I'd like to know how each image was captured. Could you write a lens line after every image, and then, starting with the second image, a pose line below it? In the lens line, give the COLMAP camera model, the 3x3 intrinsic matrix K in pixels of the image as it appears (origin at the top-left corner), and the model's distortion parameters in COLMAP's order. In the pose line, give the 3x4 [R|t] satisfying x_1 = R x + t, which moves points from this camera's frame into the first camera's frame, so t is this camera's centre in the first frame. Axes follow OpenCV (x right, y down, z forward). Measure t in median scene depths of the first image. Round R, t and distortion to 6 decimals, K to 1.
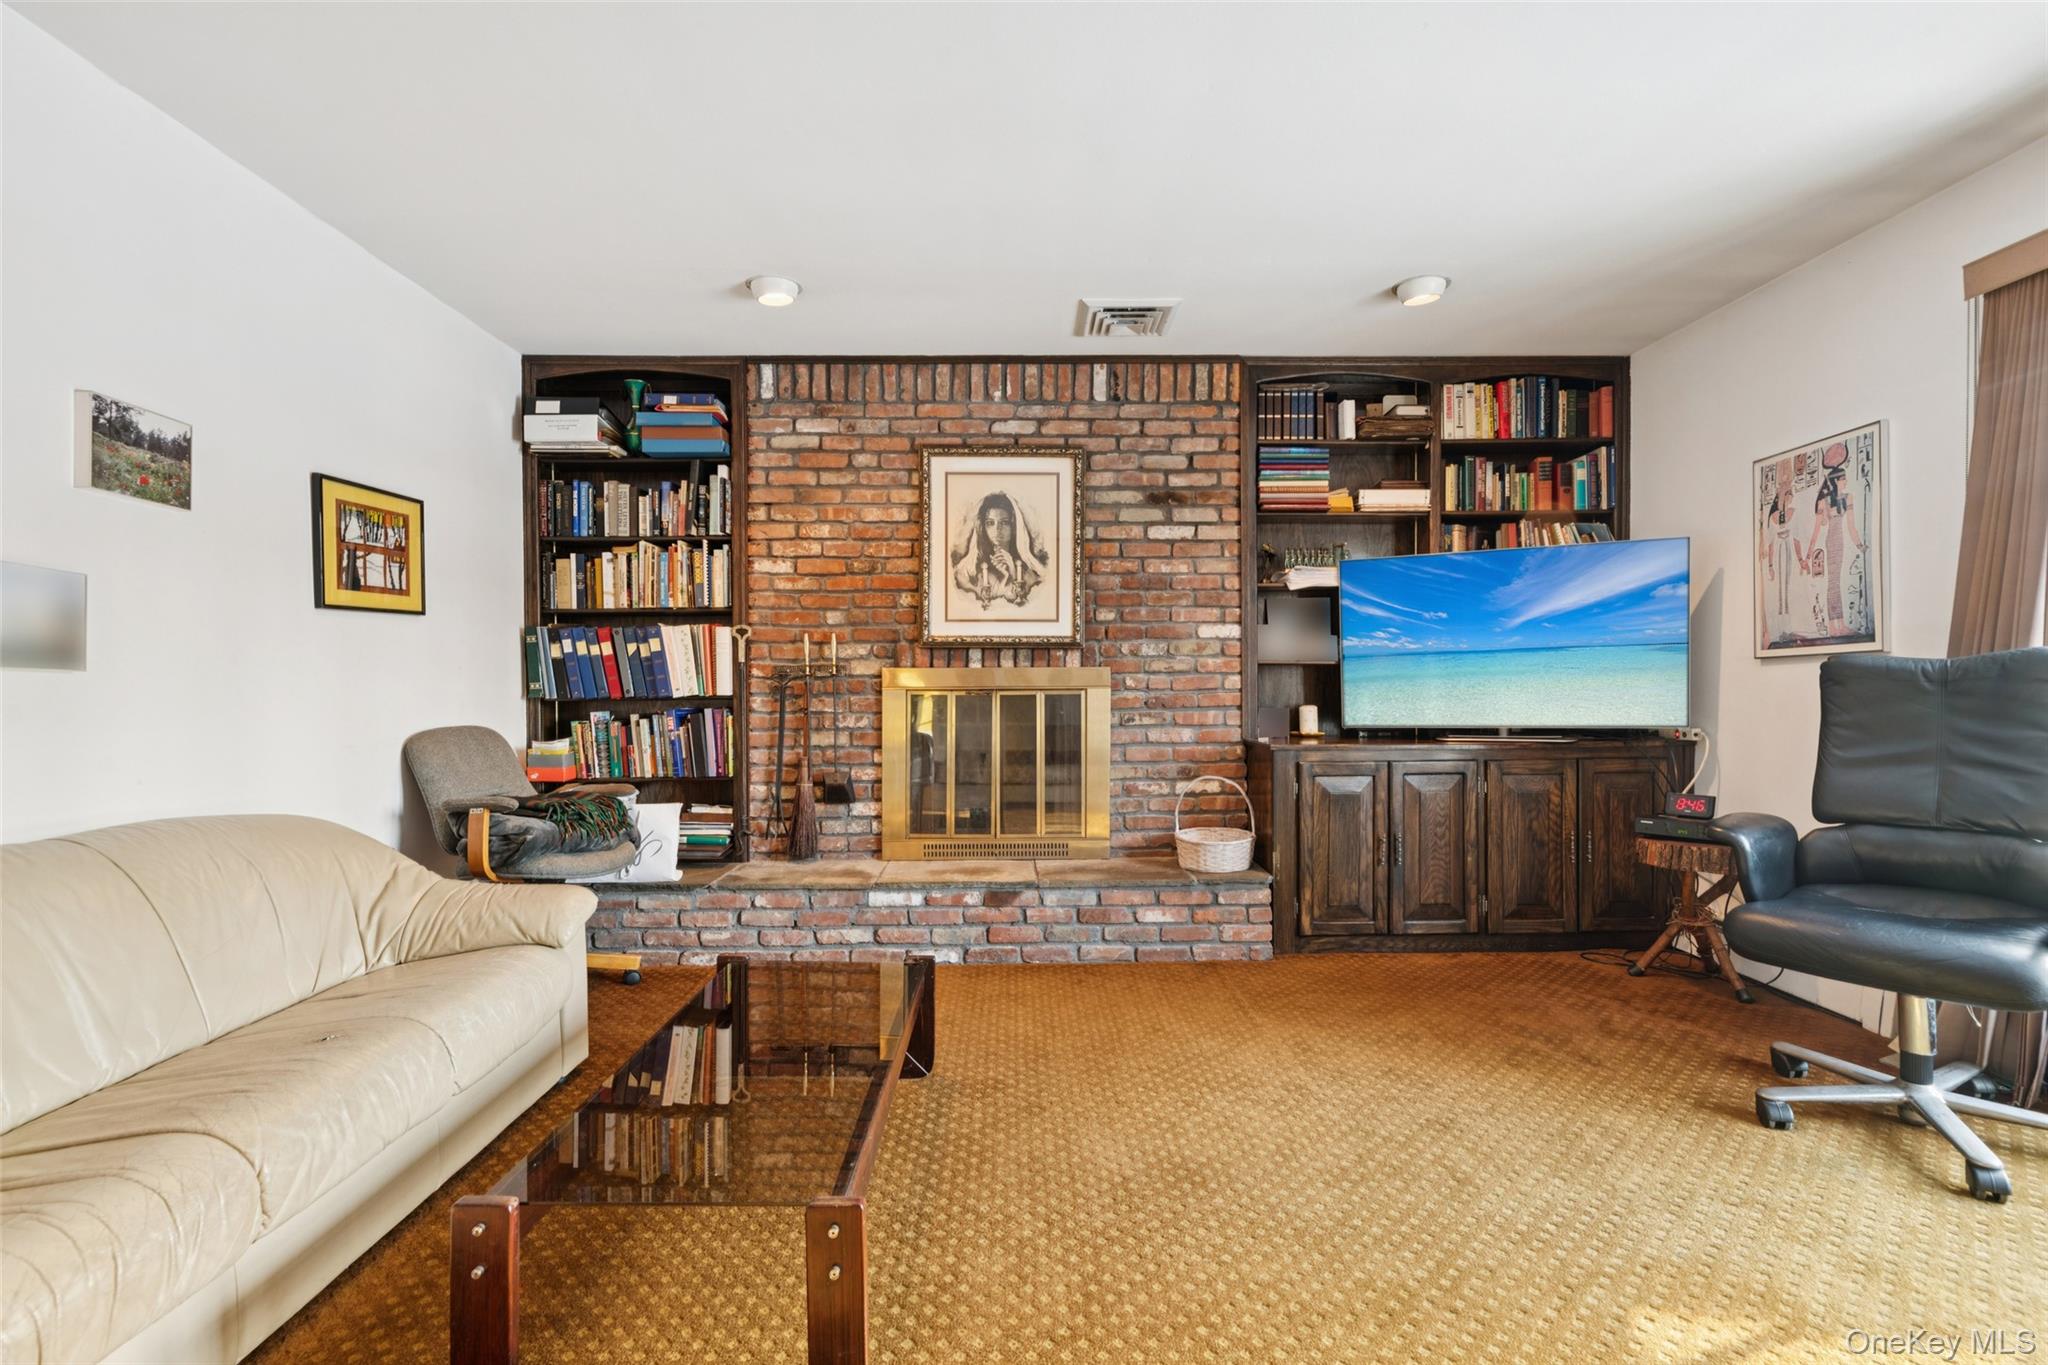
lens RADIAL K [[940.2, 0, 1038.6], [0, 940.2, 699.1], [0, 0, 1]] dist [0.005204, -0.005253]
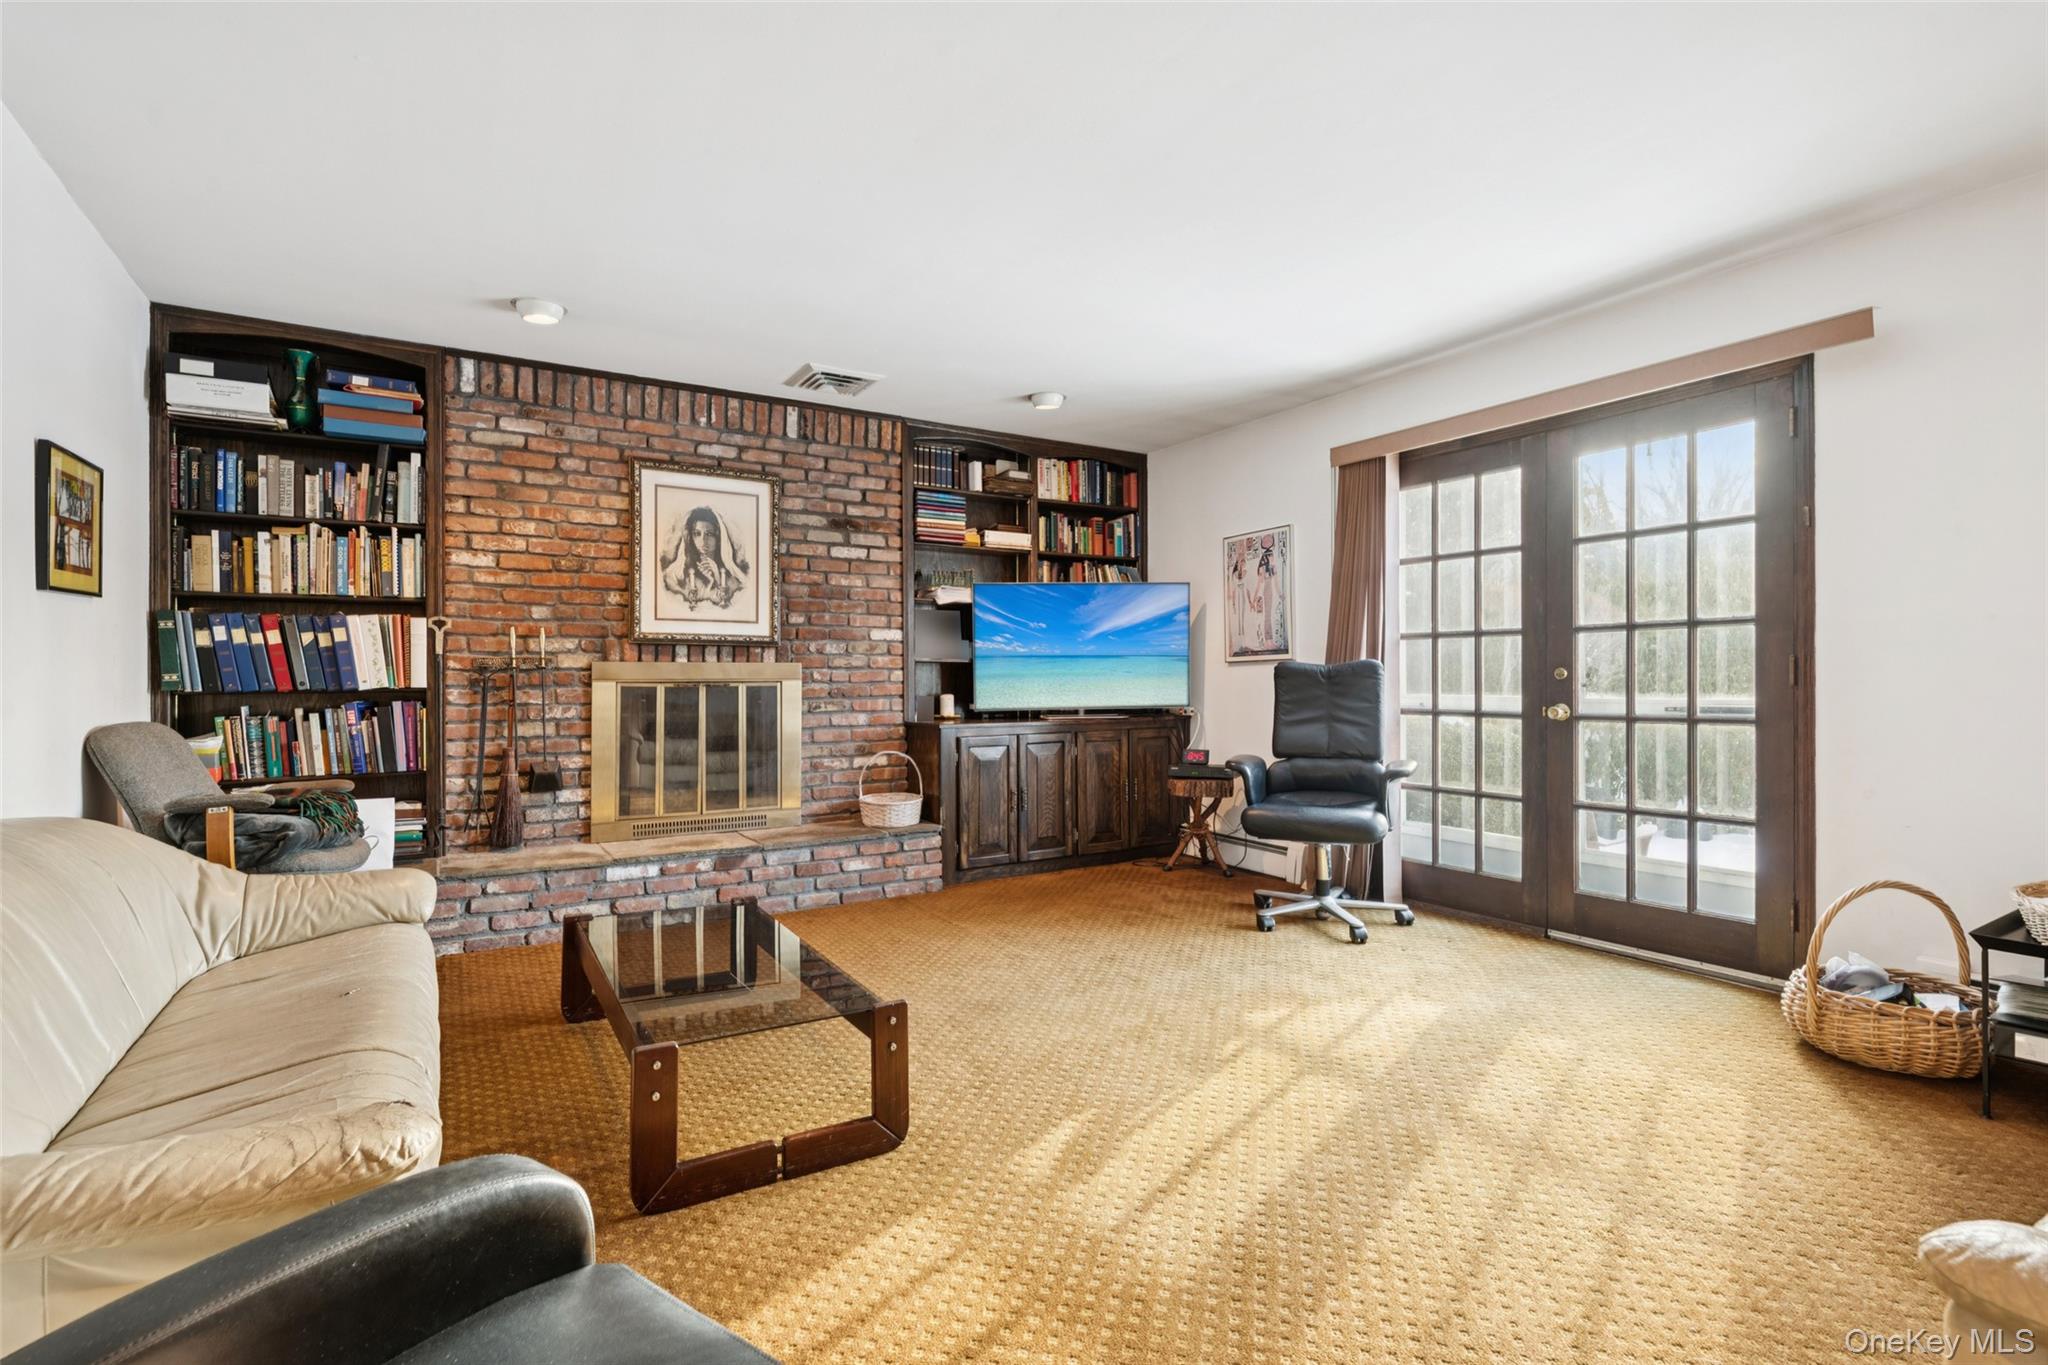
lens RADIAL K [[979.7, 0, 1015.1], [0, 979.7, 678.2], [0, 0, 1]] dist [0.000022, -0.001667]
pose [[0.858979, 0.002458, 0.512005, -0.323002], [0.005600, 0.999884, -0.014196, 0.004186], [-0.511980, 0.015061, 0.858865, -0.195255]]
